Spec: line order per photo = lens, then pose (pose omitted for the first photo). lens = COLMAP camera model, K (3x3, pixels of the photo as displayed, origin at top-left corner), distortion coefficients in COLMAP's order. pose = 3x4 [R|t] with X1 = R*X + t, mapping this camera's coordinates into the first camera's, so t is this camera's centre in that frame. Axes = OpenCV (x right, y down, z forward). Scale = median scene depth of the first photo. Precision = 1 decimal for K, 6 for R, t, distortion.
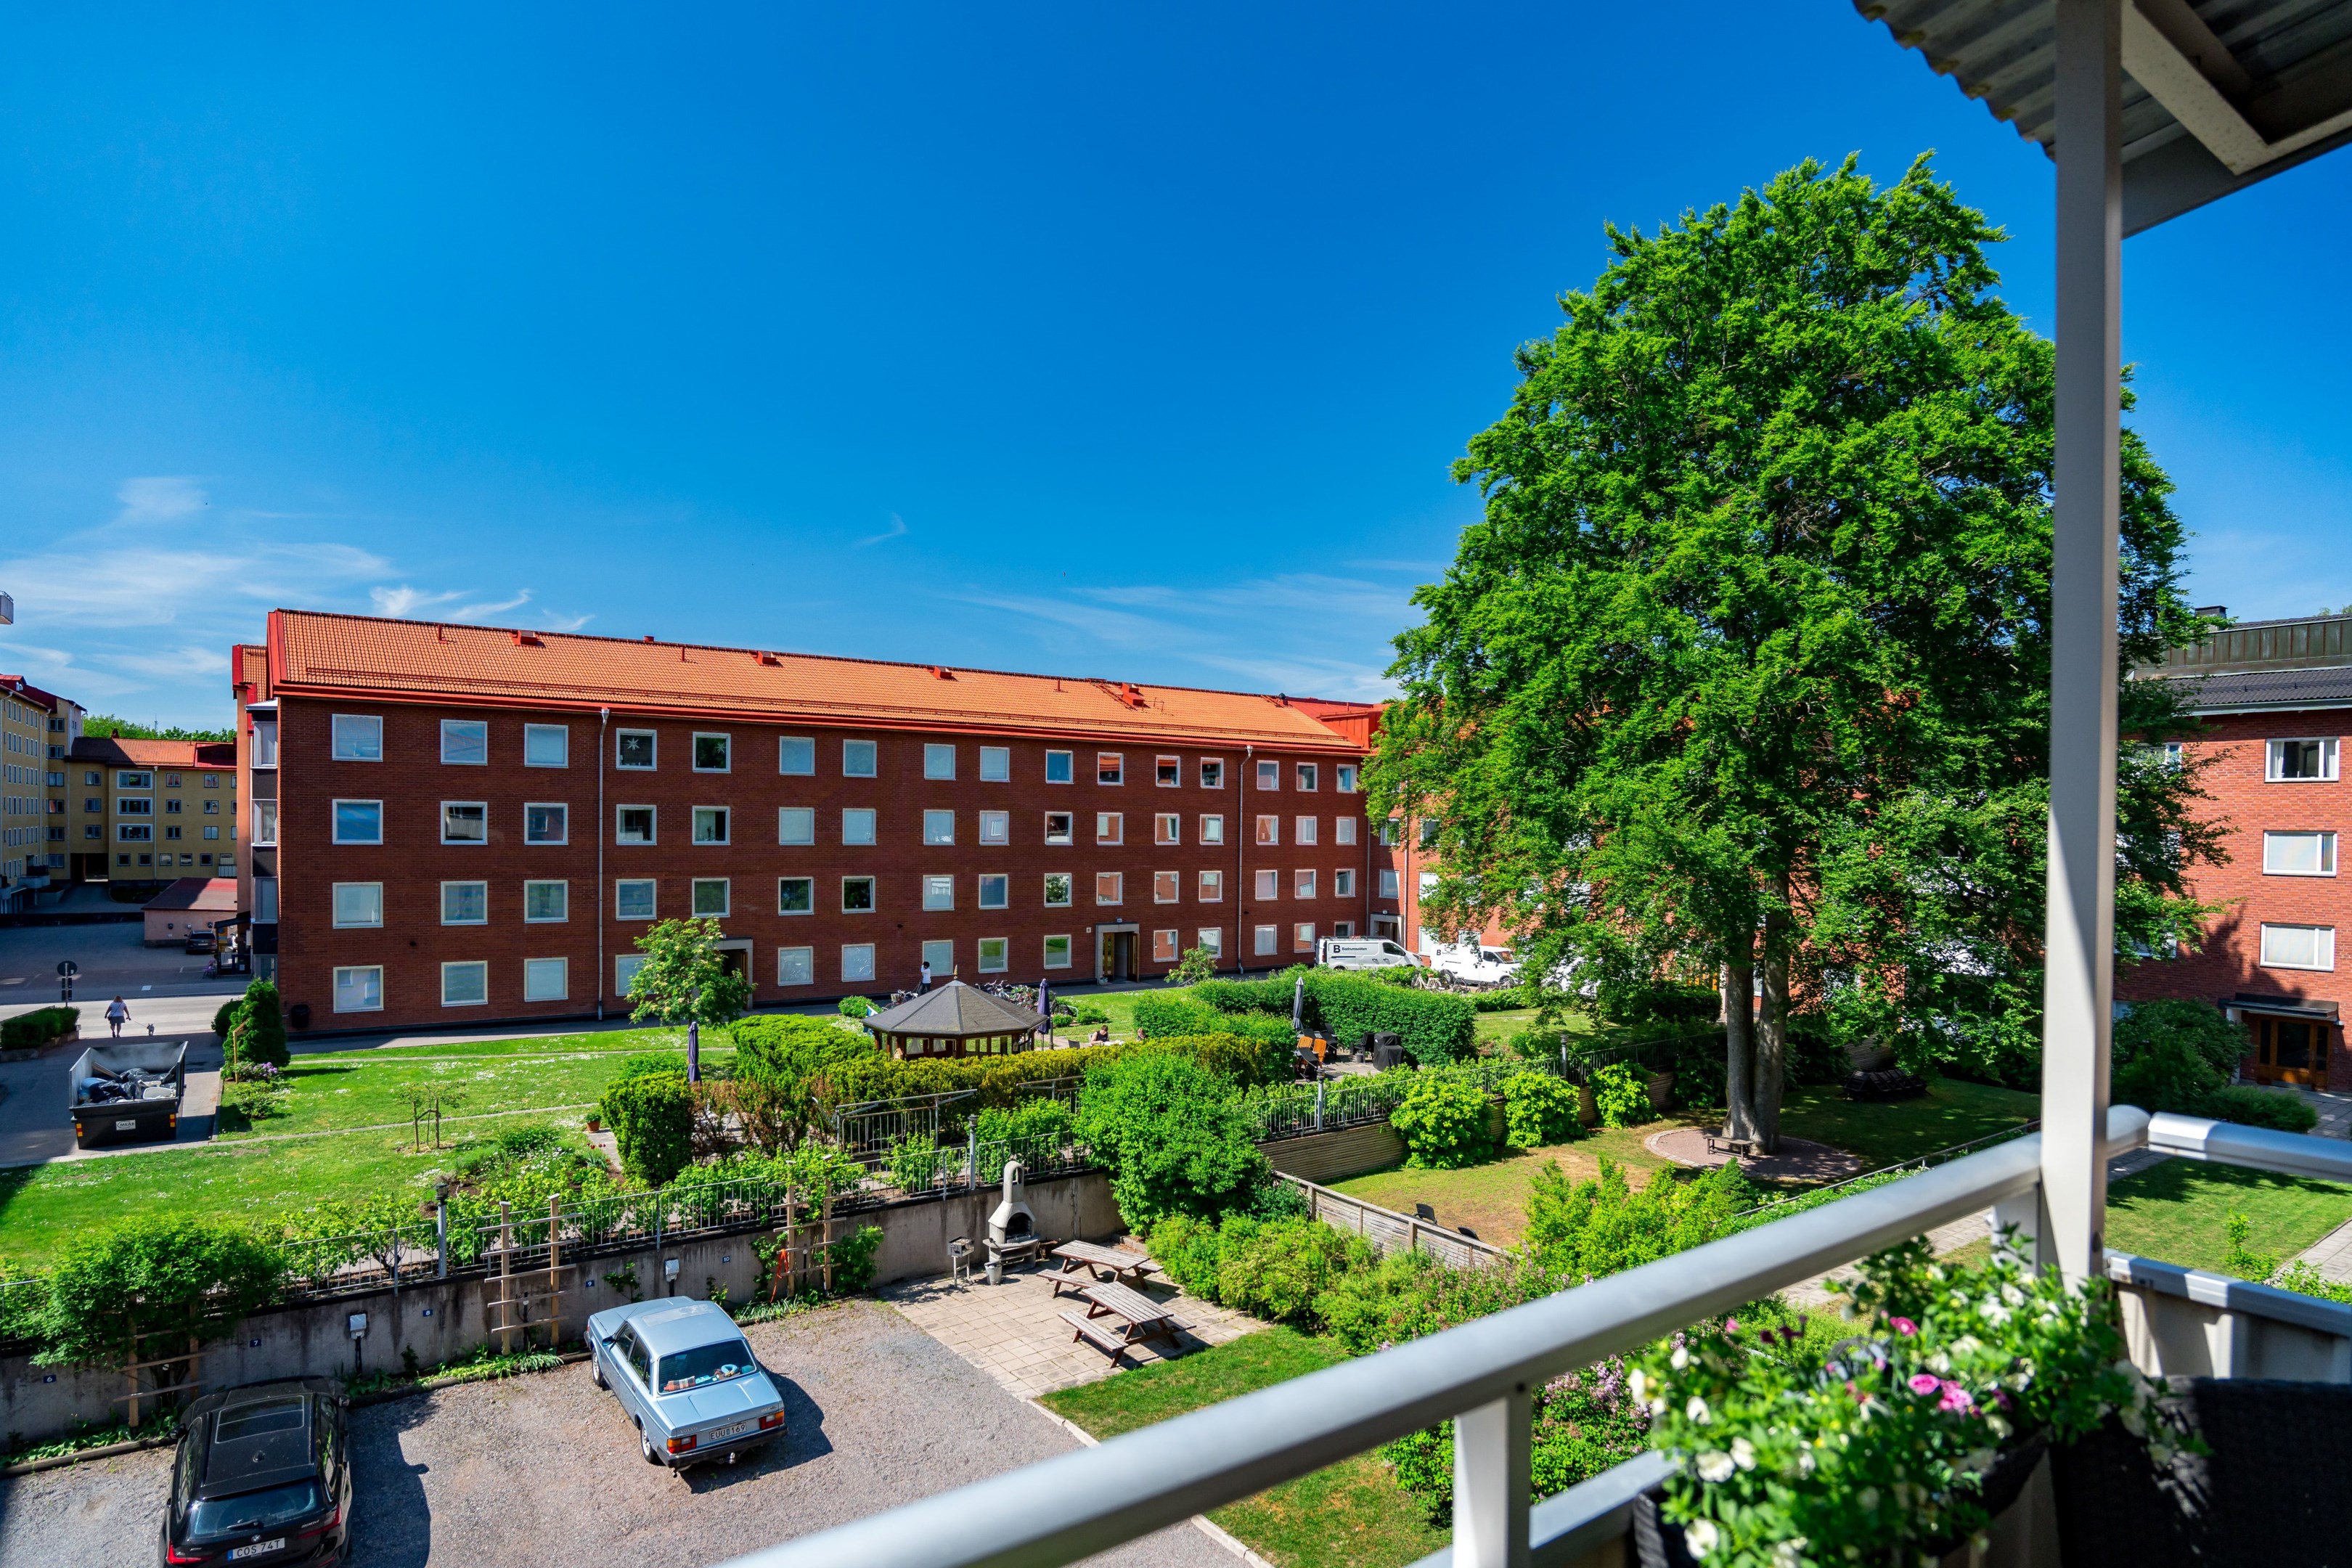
lens RADIAL K [[1370.3, 0, 1176.0], [0, 1370.3, 784.0], [0, 0, 1]] dist [-0.052304, 0.003681]
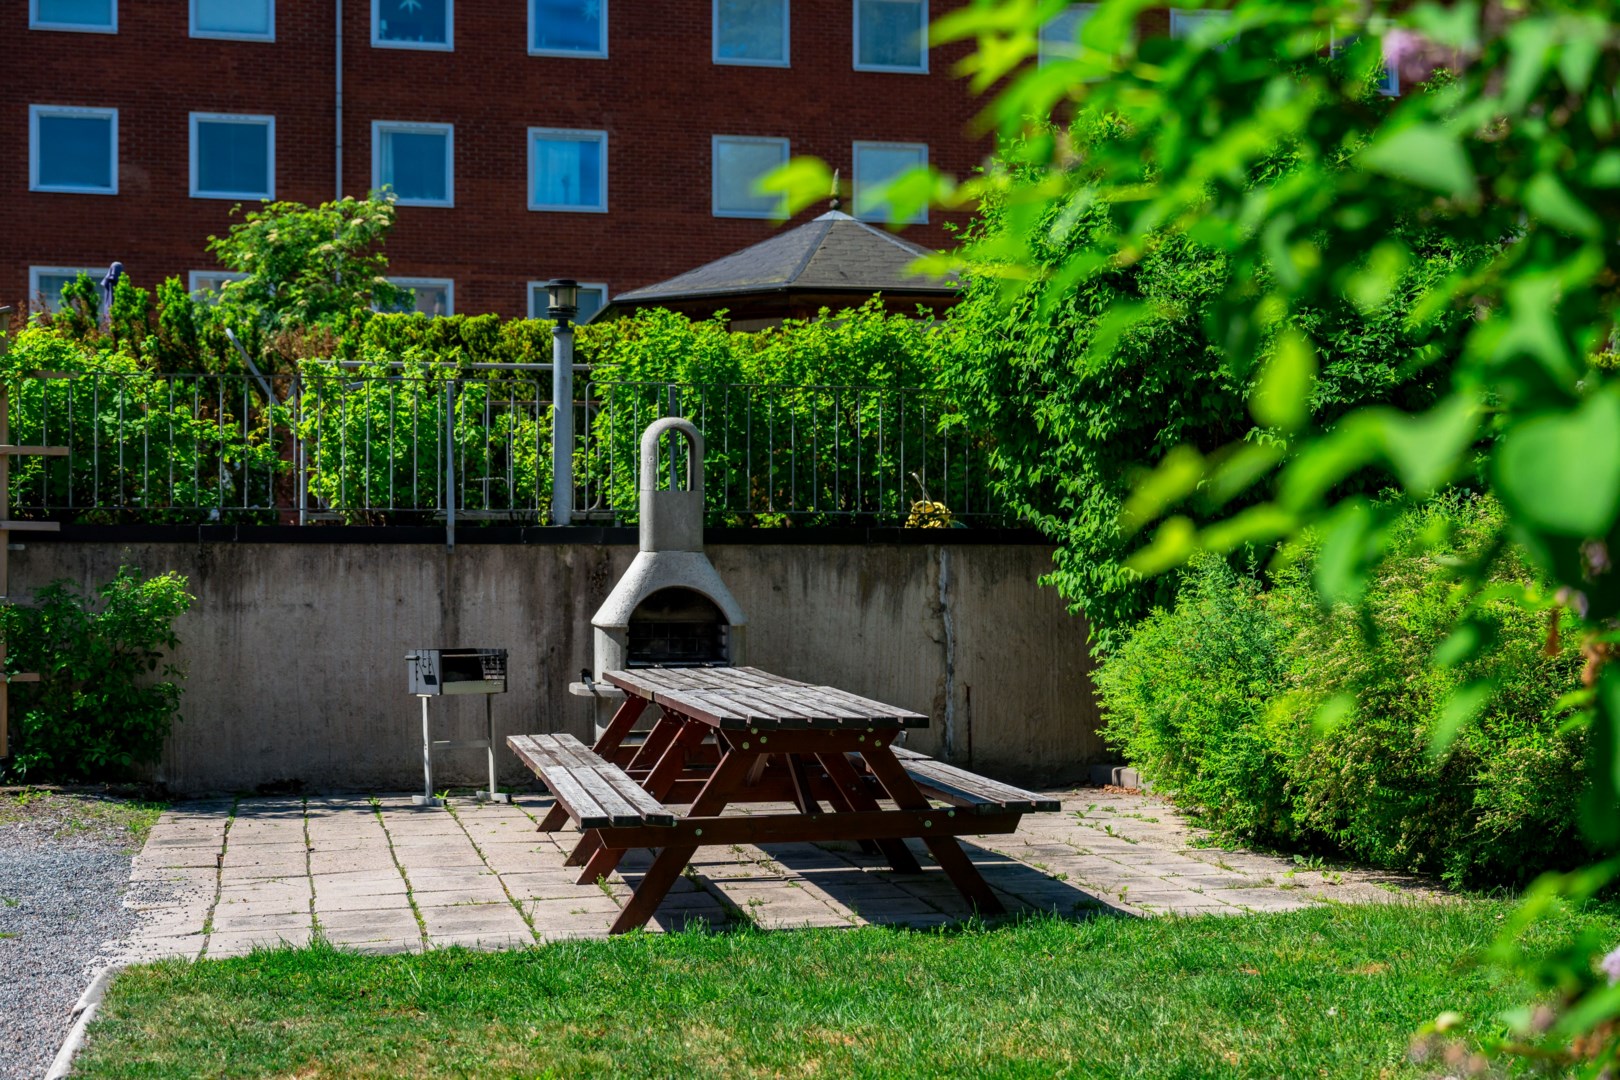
lens RADIAL K [[2338.7, 0, 810.0], [0, 2338.7, 540.0], [0, 0, 1]] dist [0.006633, 0.001623]
pose [[0.917128, -0.008760, -0.398497, 0.054108], [0.008625, 0.999961, -0.002130, 0.156599], [0.398500, -0.001483, 0.917167, 0.286131]]
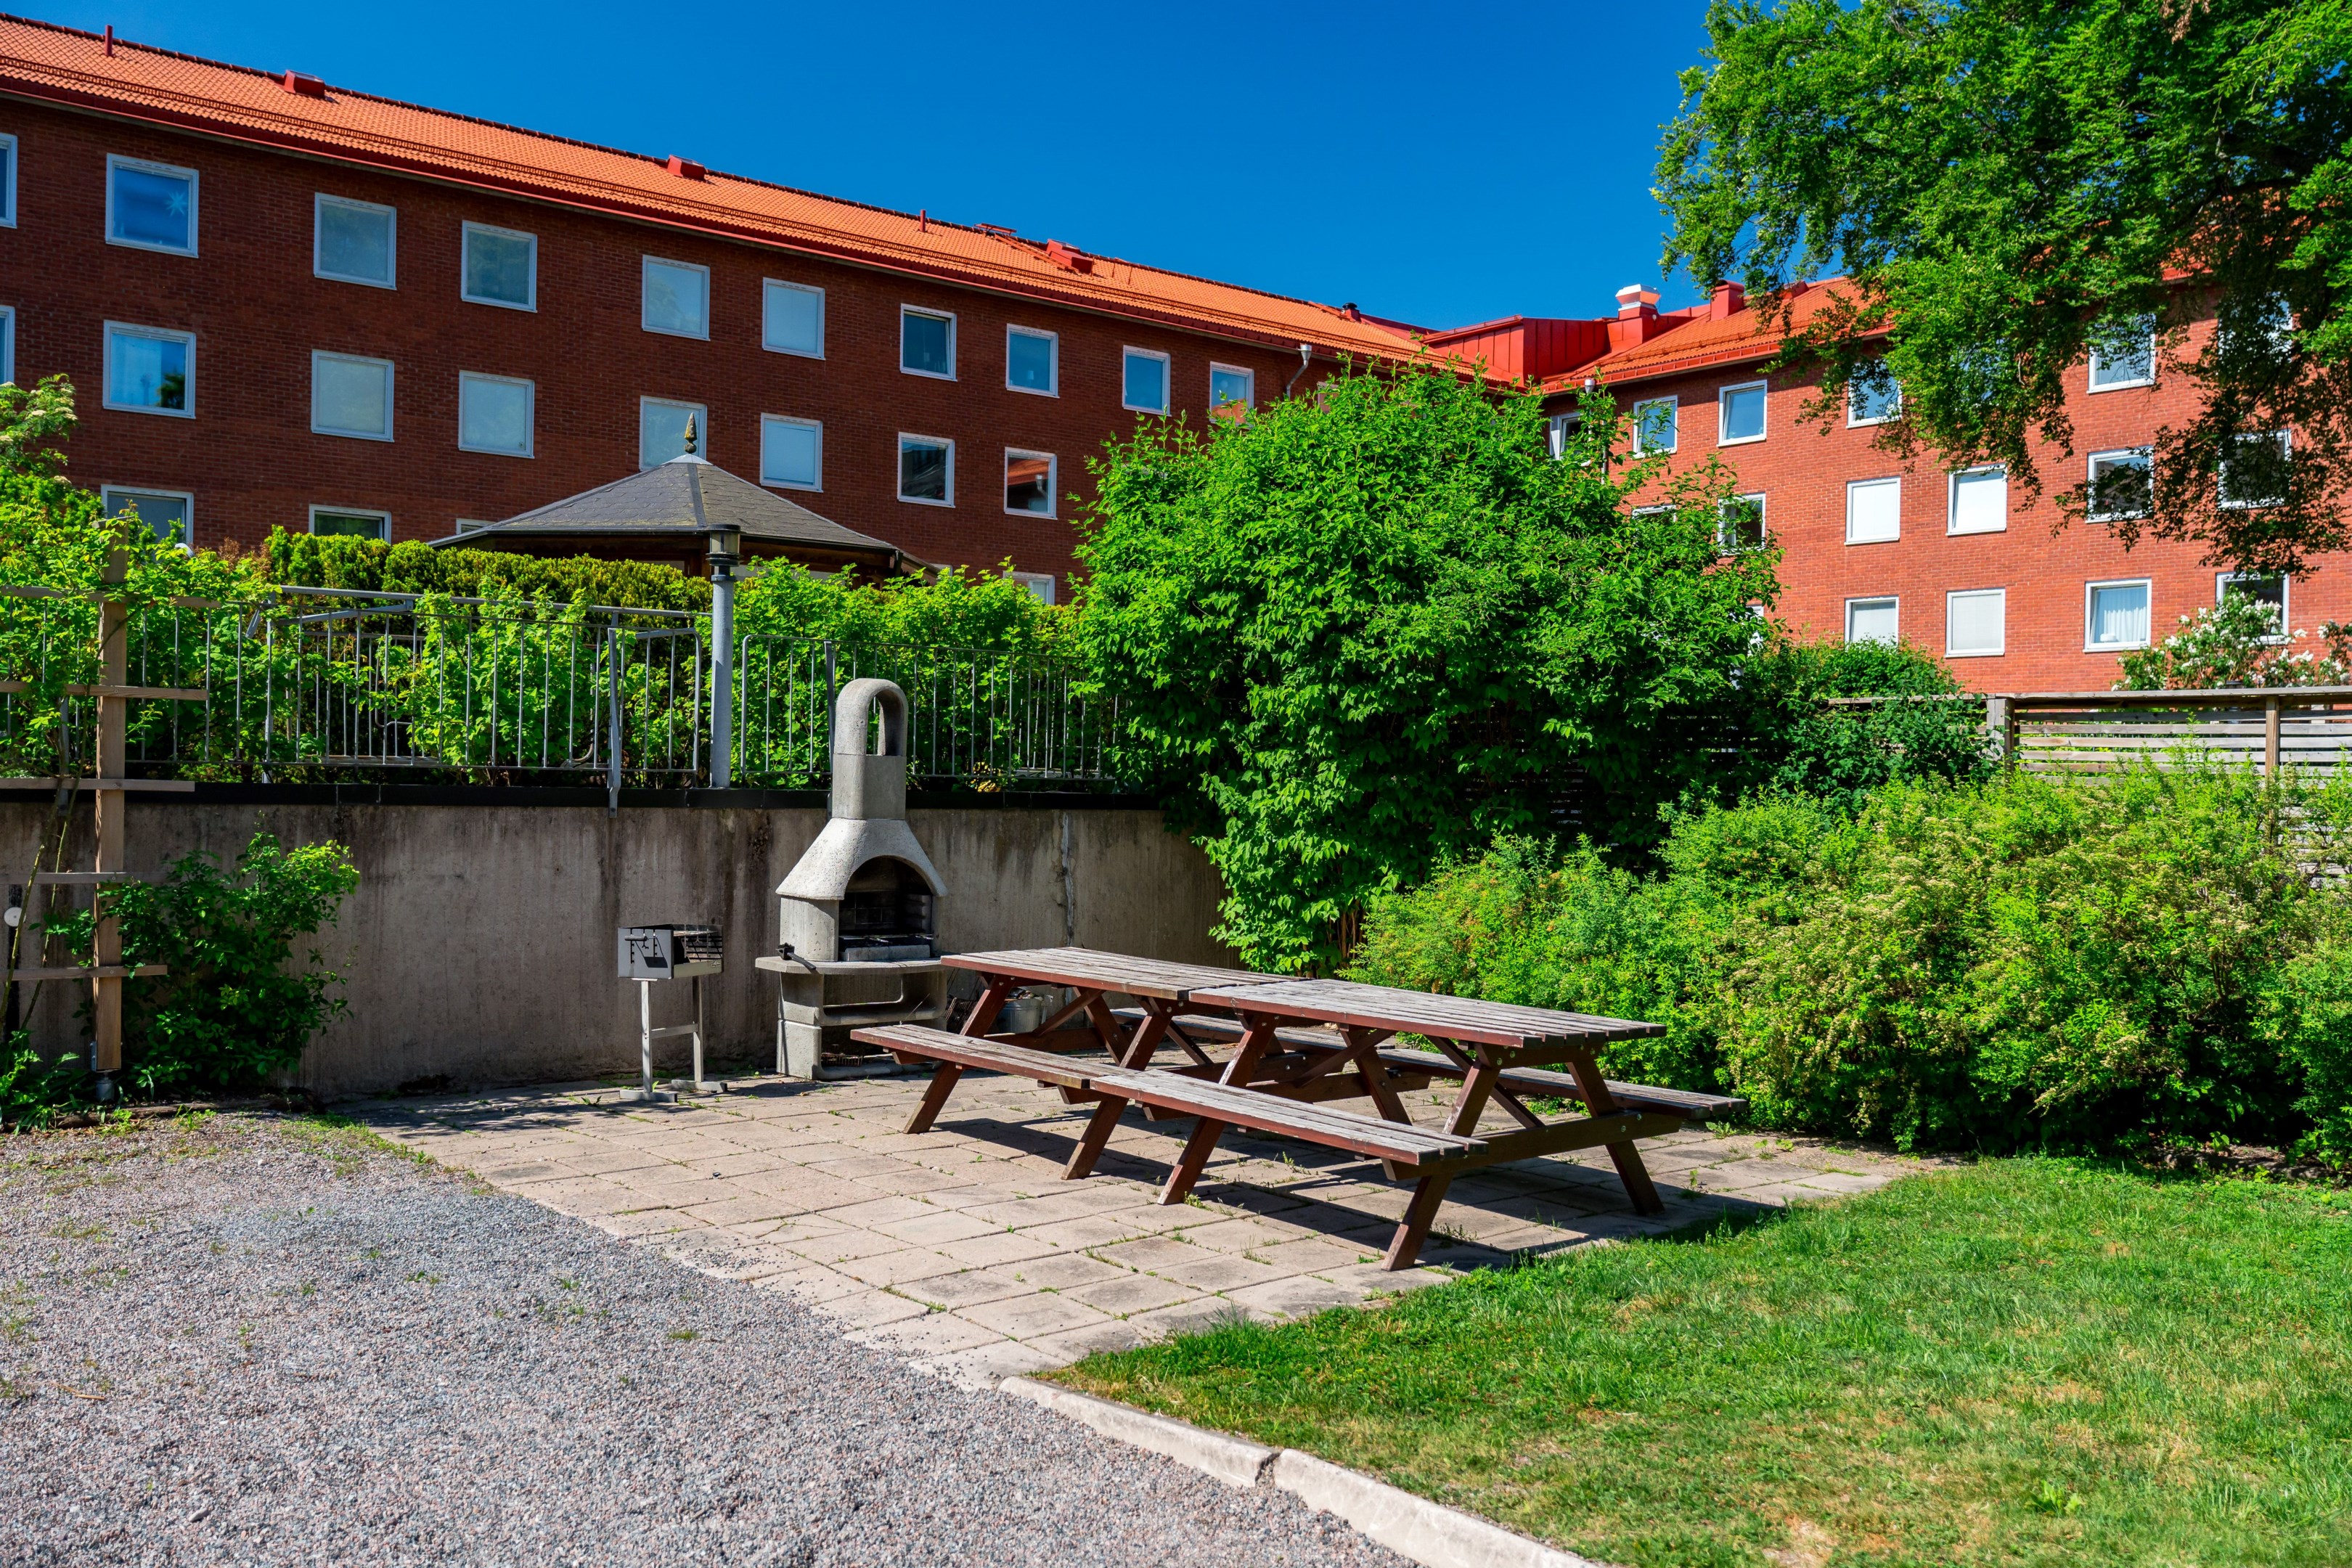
lens RADIAL K [[2069.9, 0, 1176.0], [0, 2069.9, 784.0], [0, 0, 1]] dist [0.000690, 0.002464]
pose [[0.998401, 0.010918, 0.055458, -0.041243], [-0.011545, 0.999873, 0.010988, 0.150799], [-0.055331, -0.011611, 0.998401, 0.296290]]
